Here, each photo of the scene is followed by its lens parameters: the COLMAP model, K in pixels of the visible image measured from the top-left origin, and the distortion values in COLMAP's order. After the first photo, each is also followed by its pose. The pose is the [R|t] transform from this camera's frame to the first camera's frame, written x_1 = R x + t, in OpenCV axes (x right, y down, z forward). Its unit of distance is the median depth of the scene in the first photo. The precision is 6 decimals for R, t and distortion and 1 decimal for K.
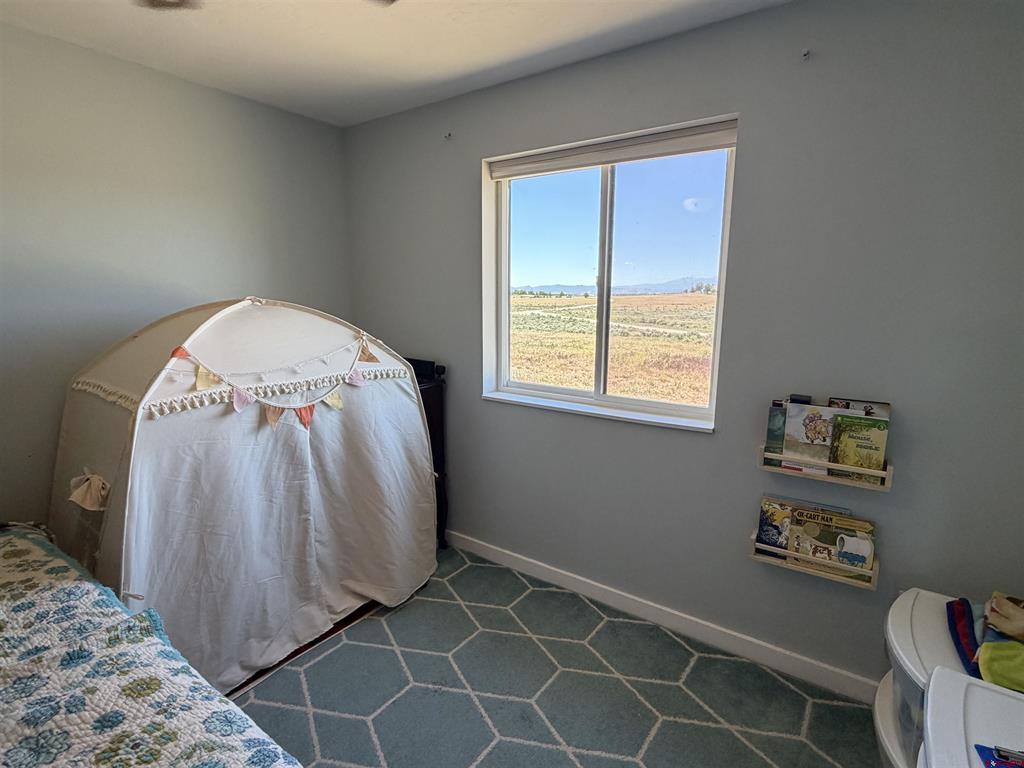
lens RADIAL K [[504.1, 0, 514.6], [0, 504.1, 385.7], [0, 0, 1]] dist [-0.000502, 0.000831]
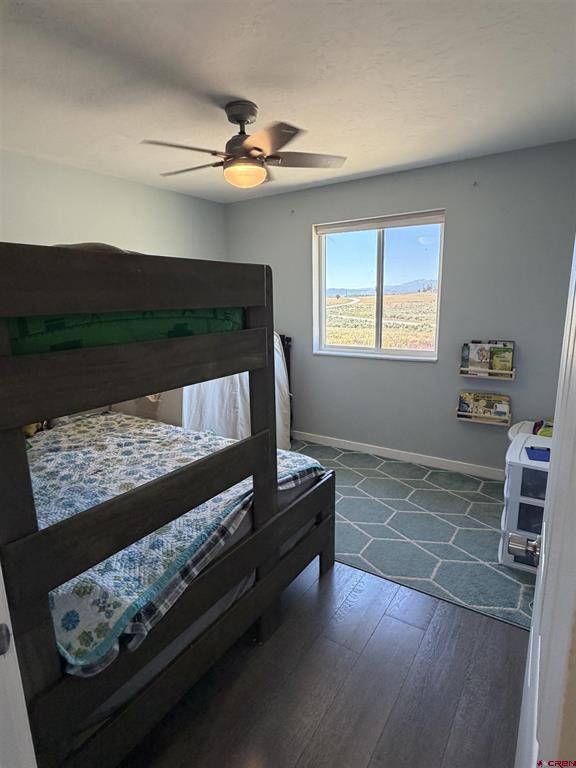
lens RADIAL K [[418.8, 0, 288.3], [0, 418.8, 384.9], [0, 0, 1]] dist [0.004083, -0.000037]
pose [[0.999279, -0.031427, 0.021303, -0.267117], [0.030835, 0.999144, 0.027570, 0.130710], [-0.022151, -0.026893, 0.999393, -0.745097]]
